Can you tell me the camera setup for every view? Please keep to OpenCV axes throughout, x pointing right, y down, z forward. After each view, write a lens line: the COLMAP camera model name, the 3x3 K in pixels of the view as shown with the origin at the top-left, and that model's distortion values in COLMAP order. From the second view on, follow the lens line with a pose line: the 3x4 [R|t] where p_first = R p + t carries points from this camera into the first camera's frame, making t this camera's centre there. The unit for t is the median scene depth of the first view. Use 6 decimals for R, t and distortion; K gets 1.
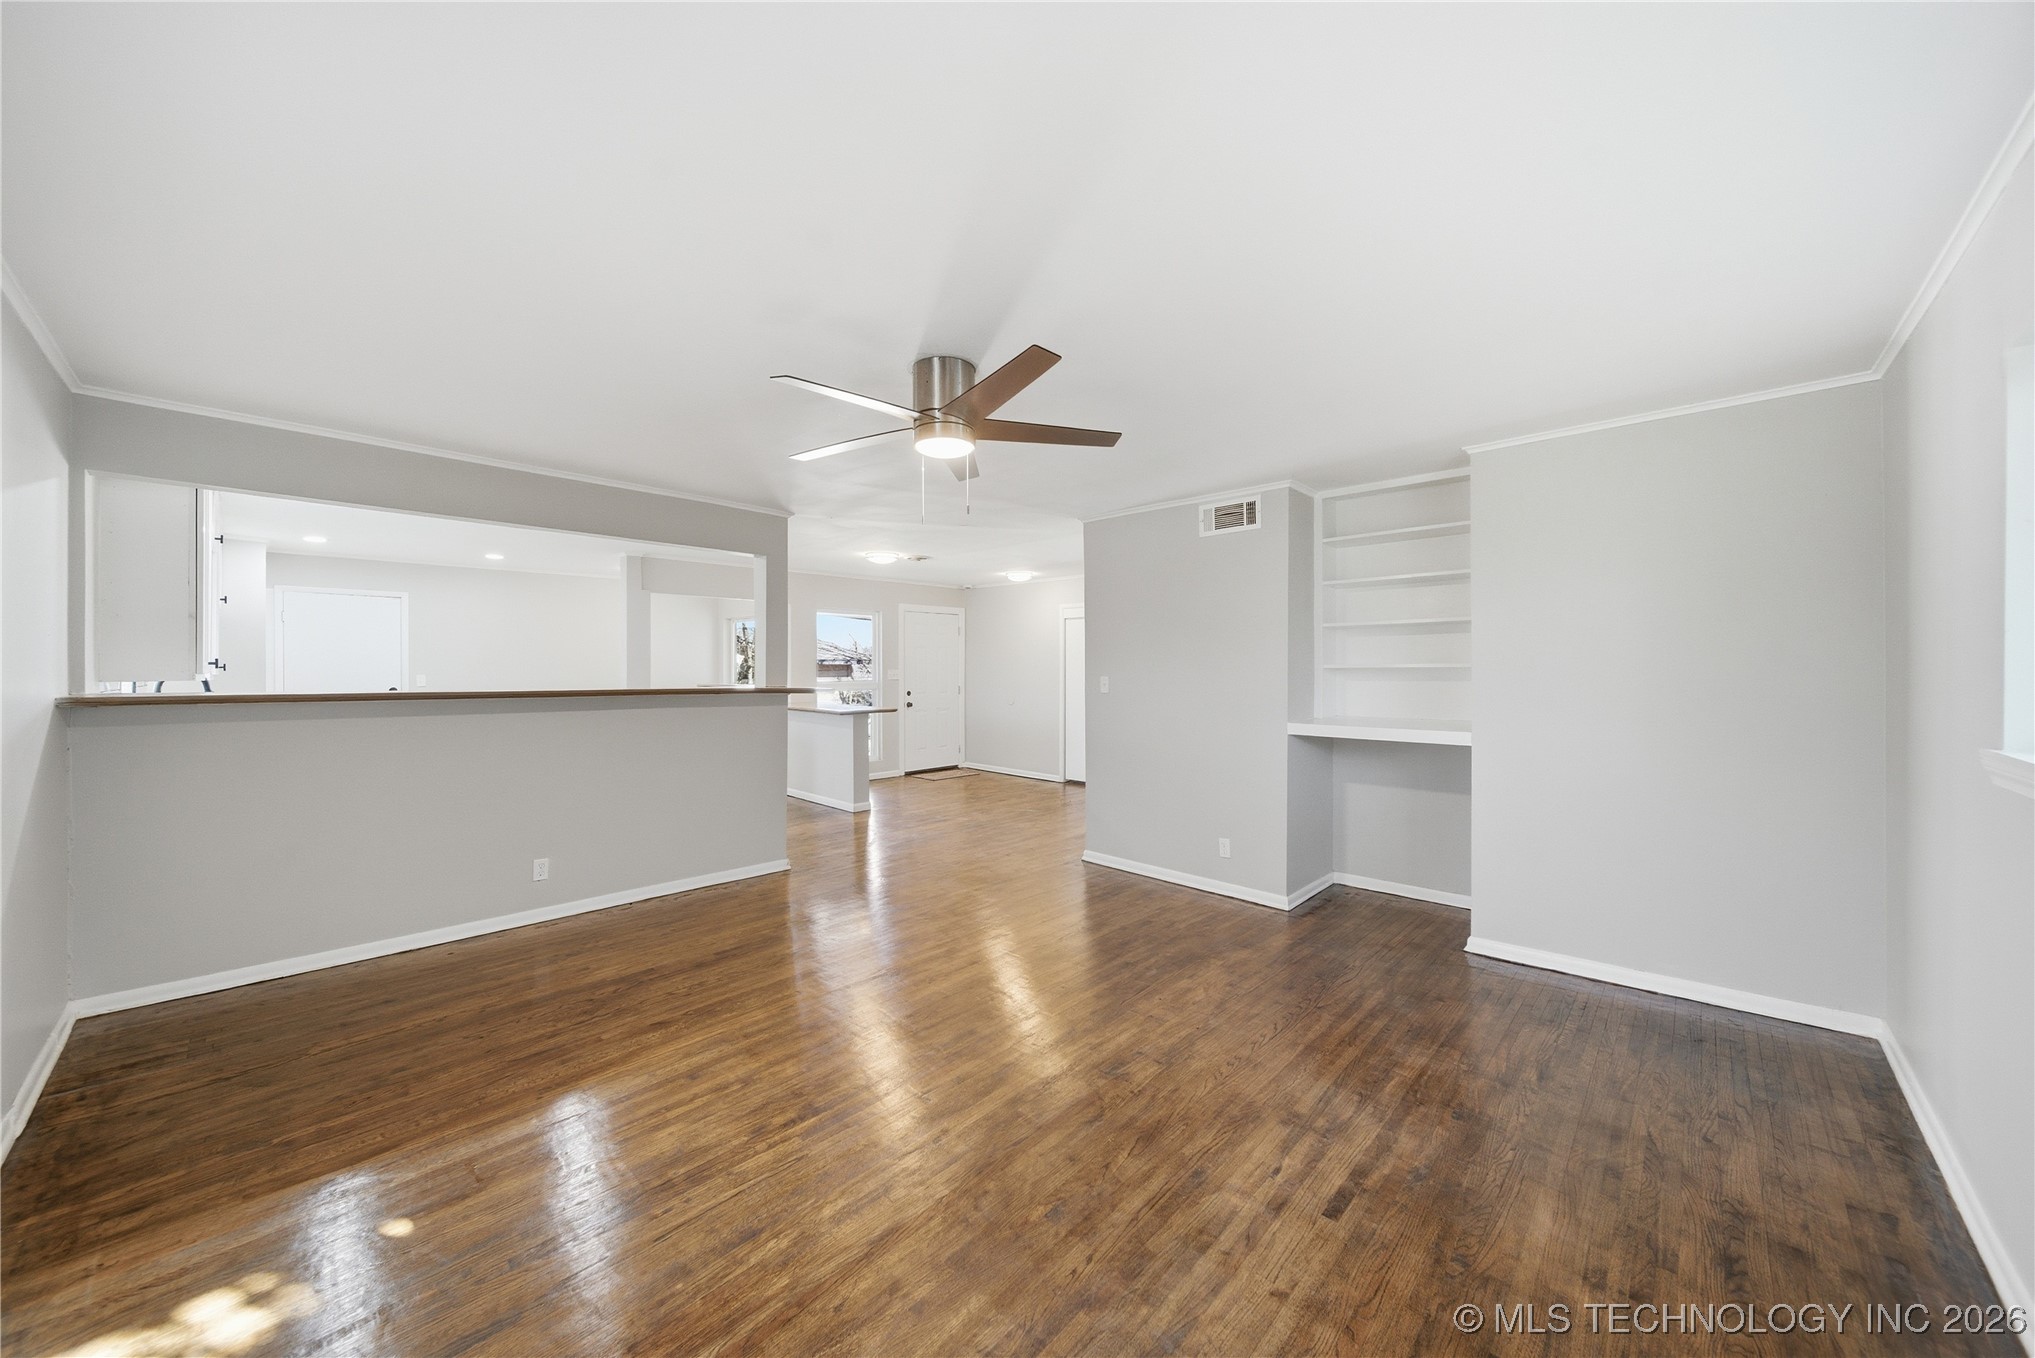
lens RADIAL K [[725.6, 0, 1017.2], [0, 725.6, 673.1], [0, 0, 1]] dist [-0.015629, -0.000123]
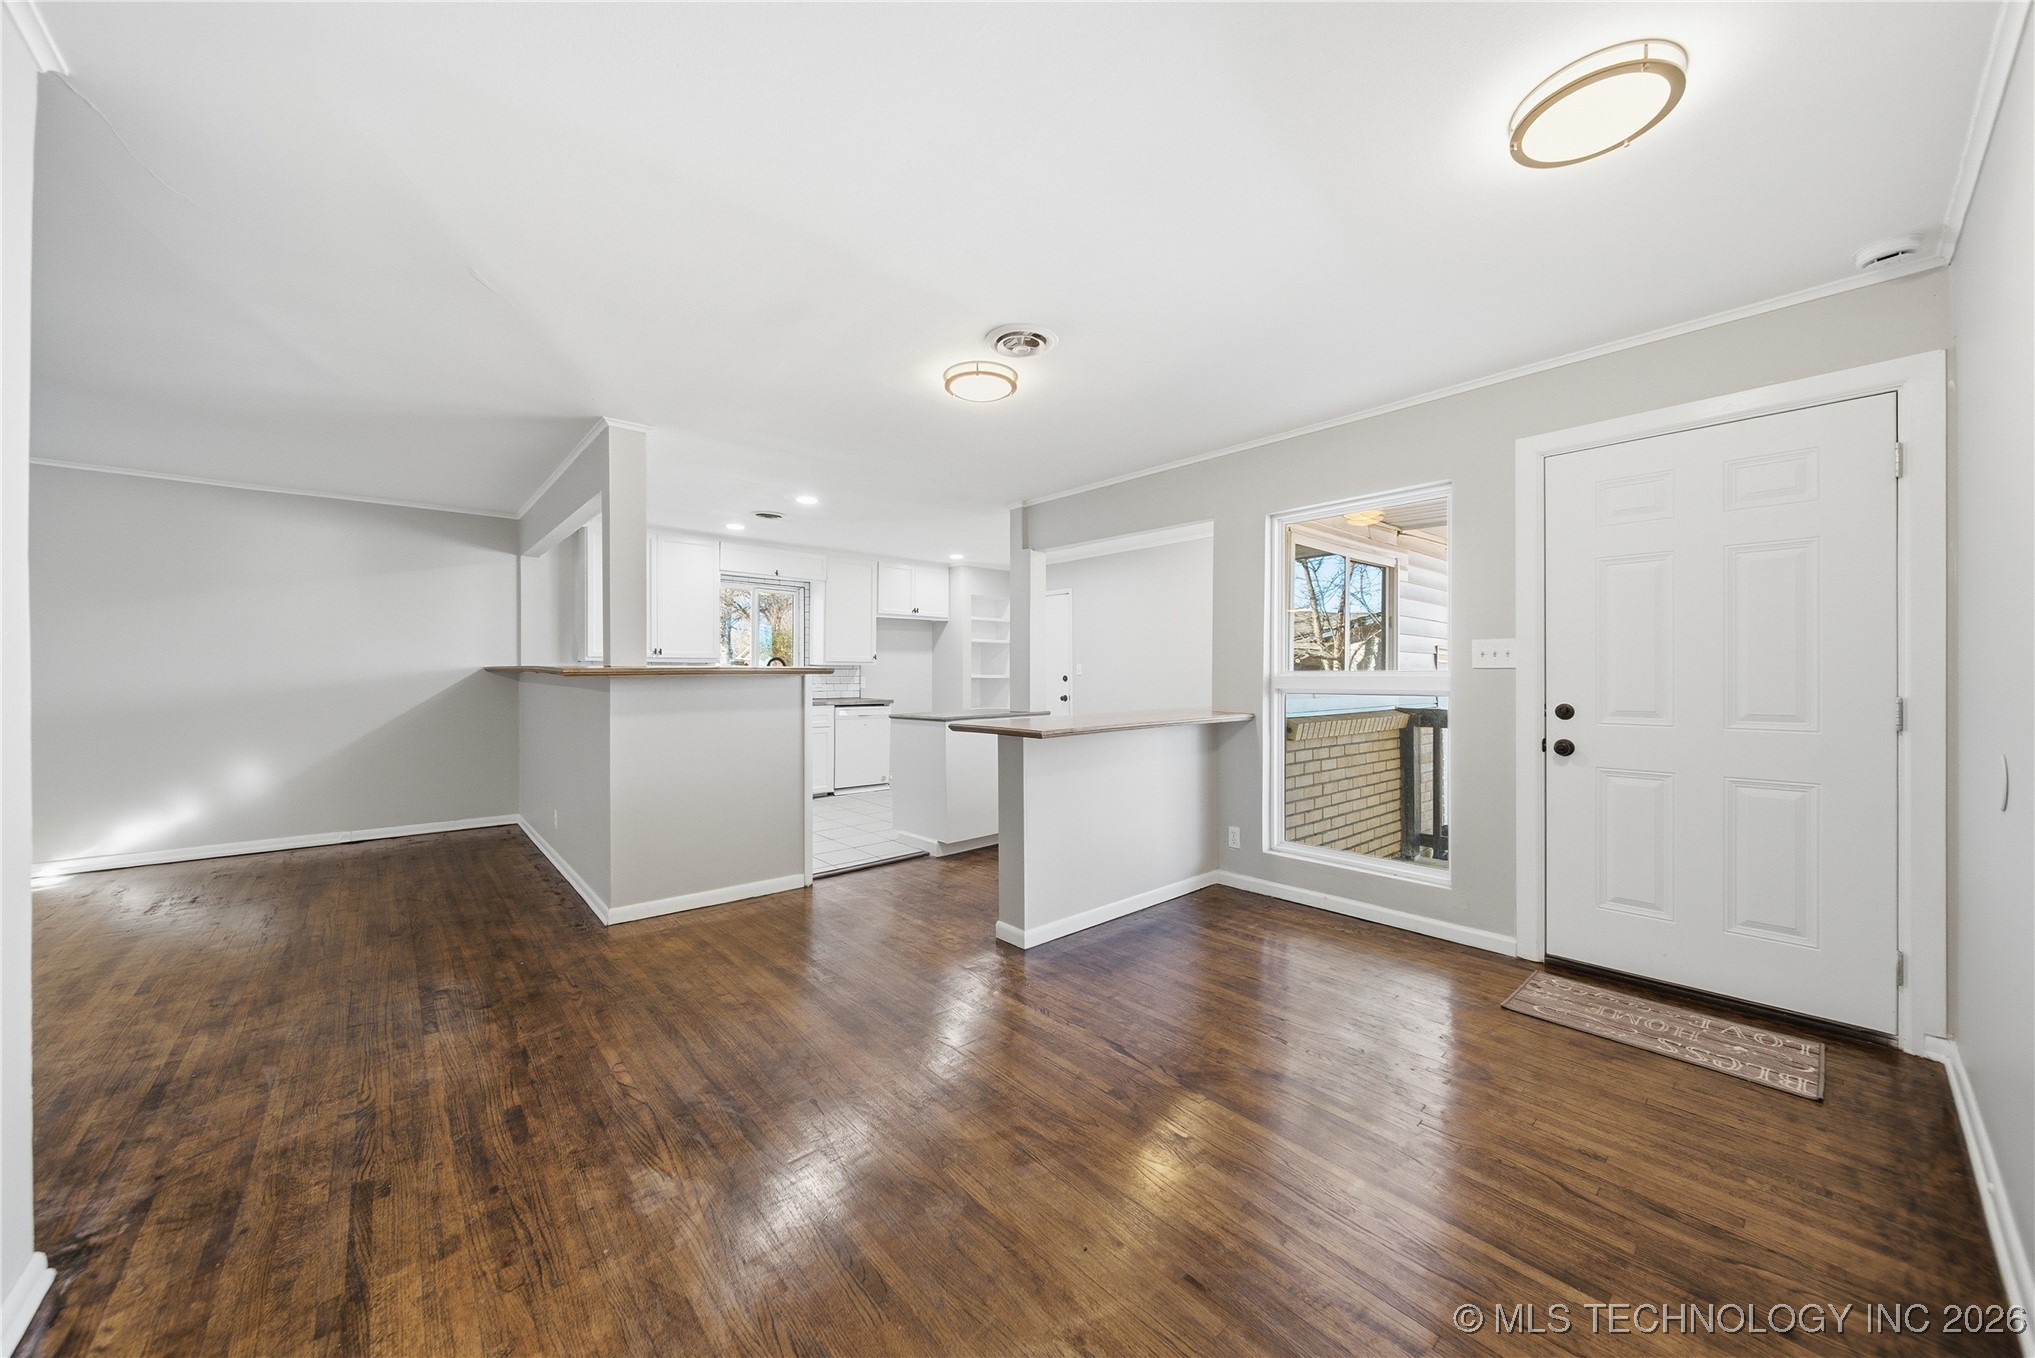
lens RADIAL K [[725.6, 0, 1008.7], [0, 725.6, 675.1], [0, 0, 1]] dist [-0.015629, -0.000123]
pose [[-0.089557, -0.001391, -0.995981, 0.186365], [-0.003441, 0.999993, -0.001088, 0.012976], [0.995976, 0.003330, -0.089562, 0.792217]]
